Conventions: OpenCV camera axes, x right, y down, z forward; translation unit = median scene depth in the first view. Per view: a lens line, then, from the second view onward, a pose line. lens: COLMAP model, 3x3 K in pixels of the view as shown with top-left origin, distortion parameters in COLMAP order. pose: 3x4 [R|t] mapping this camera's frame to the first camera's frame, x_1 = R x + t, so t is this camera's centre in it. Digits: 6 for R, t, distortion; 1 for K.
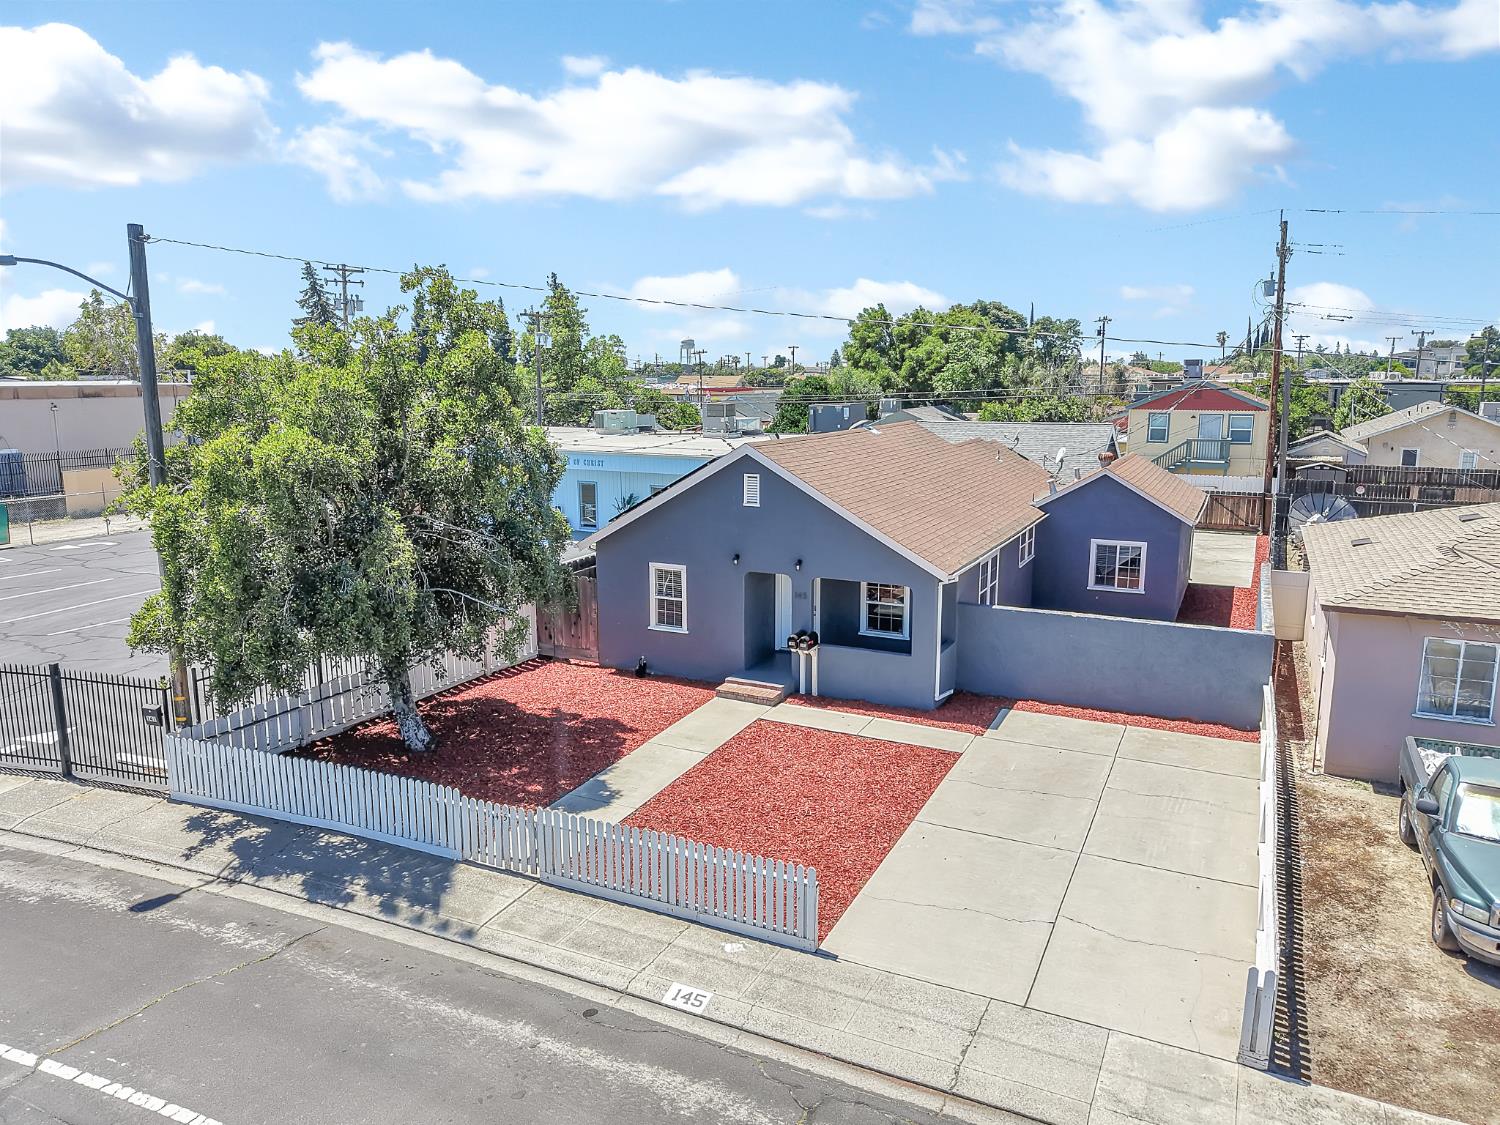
lens RADIAL K [[1027.3, 0, 750.0], [0, 1027.3, 562.5], [0, 0, 1]] dist [0.005359, 0.001422]
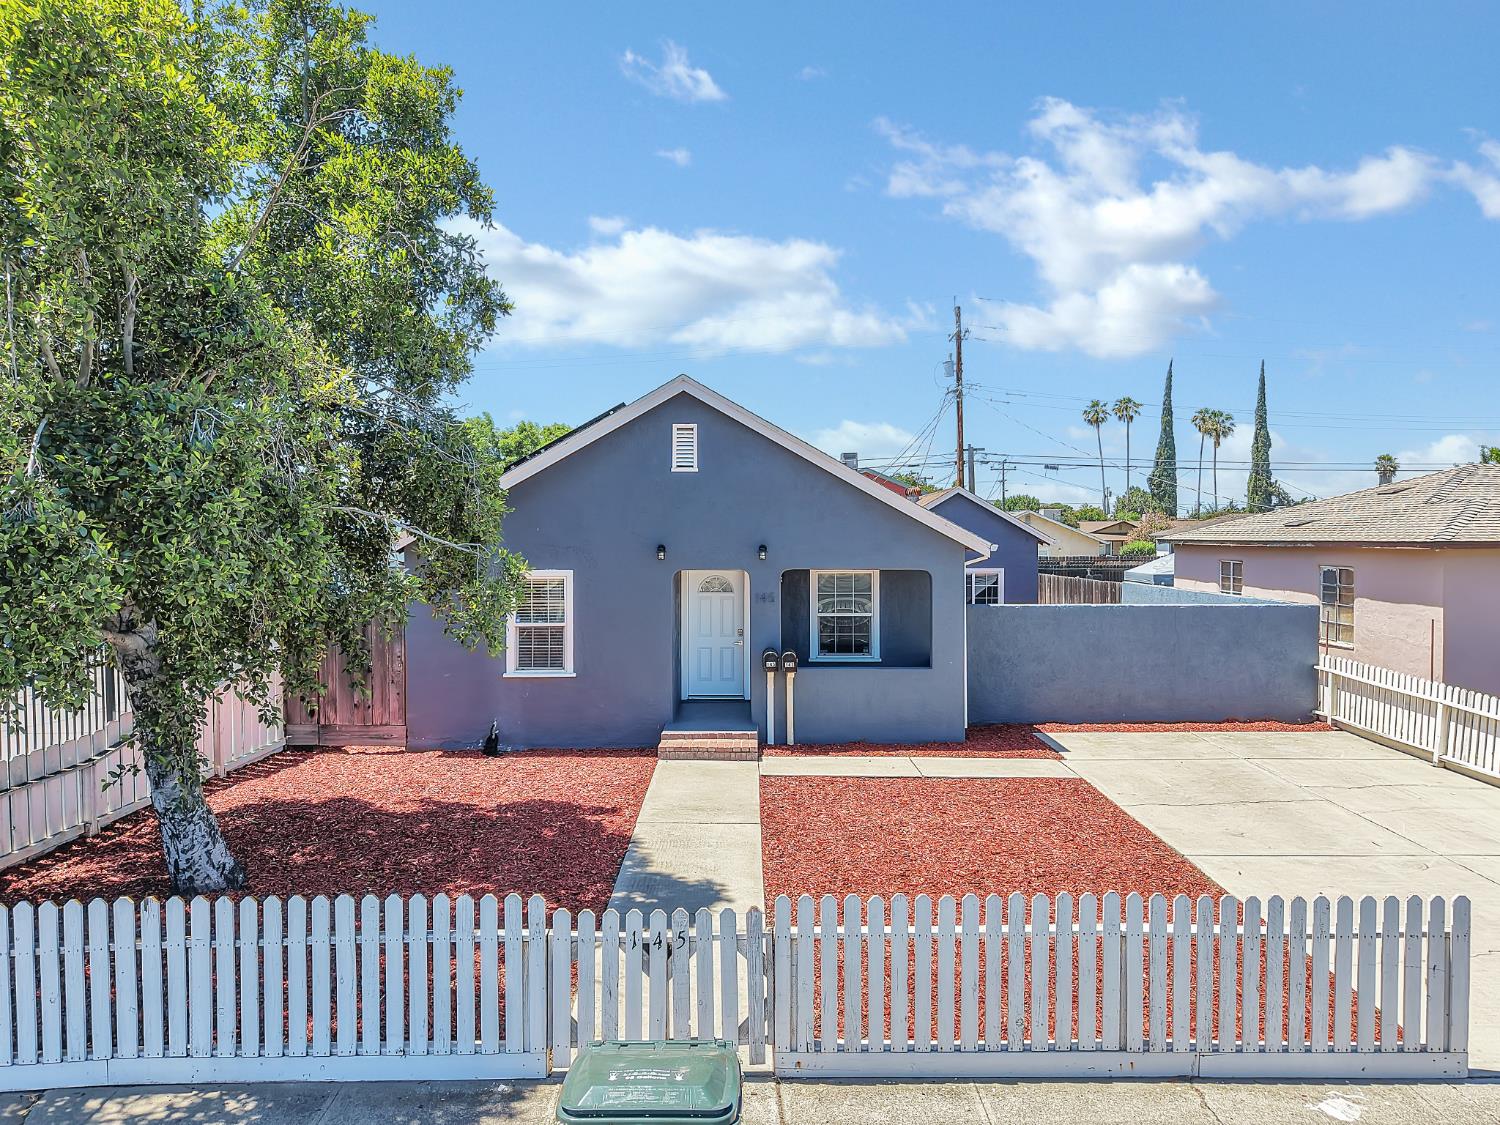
lens RADIAL K [[1030.0, 0, 750.0], [0, 1030.0, 562.5], [0, 0, 1]] dist [-0.002200, -0.005414]
pose [[0.896986, -0.011162, 0.441918, -0.354769], [0.080277, 0.987172, -0.138008, 0.138611], [-0.434709, 0.159267, 0.886376, 0.525152]]
